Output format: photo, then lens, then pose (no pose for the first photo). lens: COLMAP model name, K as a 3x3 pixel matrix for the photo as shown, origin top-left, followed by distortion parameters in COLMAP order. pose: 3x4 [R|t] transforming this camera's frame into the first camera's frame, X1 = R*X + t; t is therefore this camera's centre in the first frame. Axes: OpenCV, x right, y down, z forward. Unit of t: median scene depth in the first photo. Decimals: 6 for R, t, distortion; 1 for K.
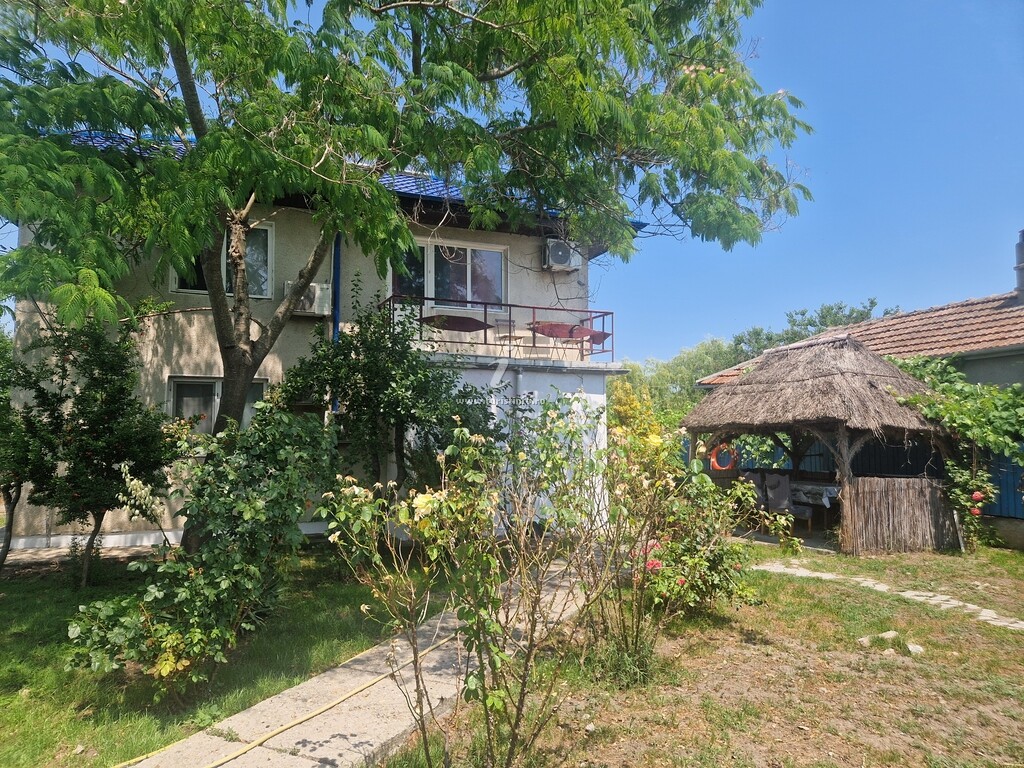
lens RADIAL K [[681.7, 0, 506.1], [0, 681.7, 390.9], [0, 0, 1]] dist [0.082539, -0.064538]
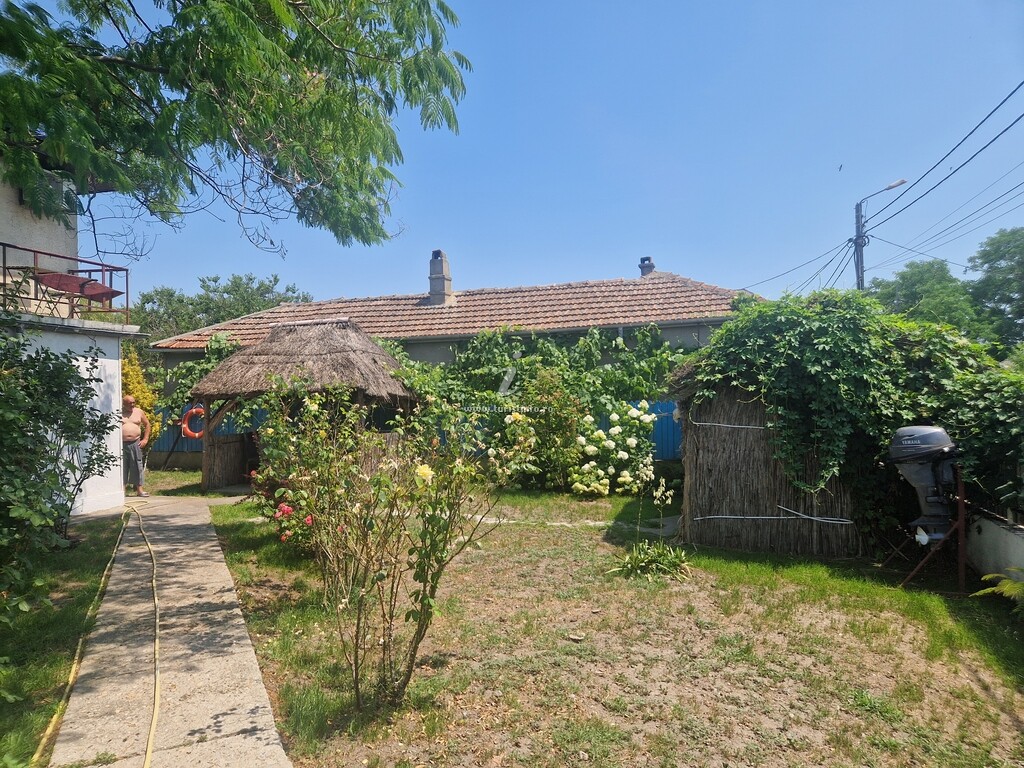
lens RADIAL K [[681.7, 0, 506.1], [0, 681.7, 390.9], [0, 0, 1]] dist [0.082539, -0.064538]
pose [[0.625817, -0.003578, 0.779962, -0.264213], [-0.041732, 0.998403, 0.038064, -0.010351], [-0.778853, -0.056371, 0.624668, 0.023856]]
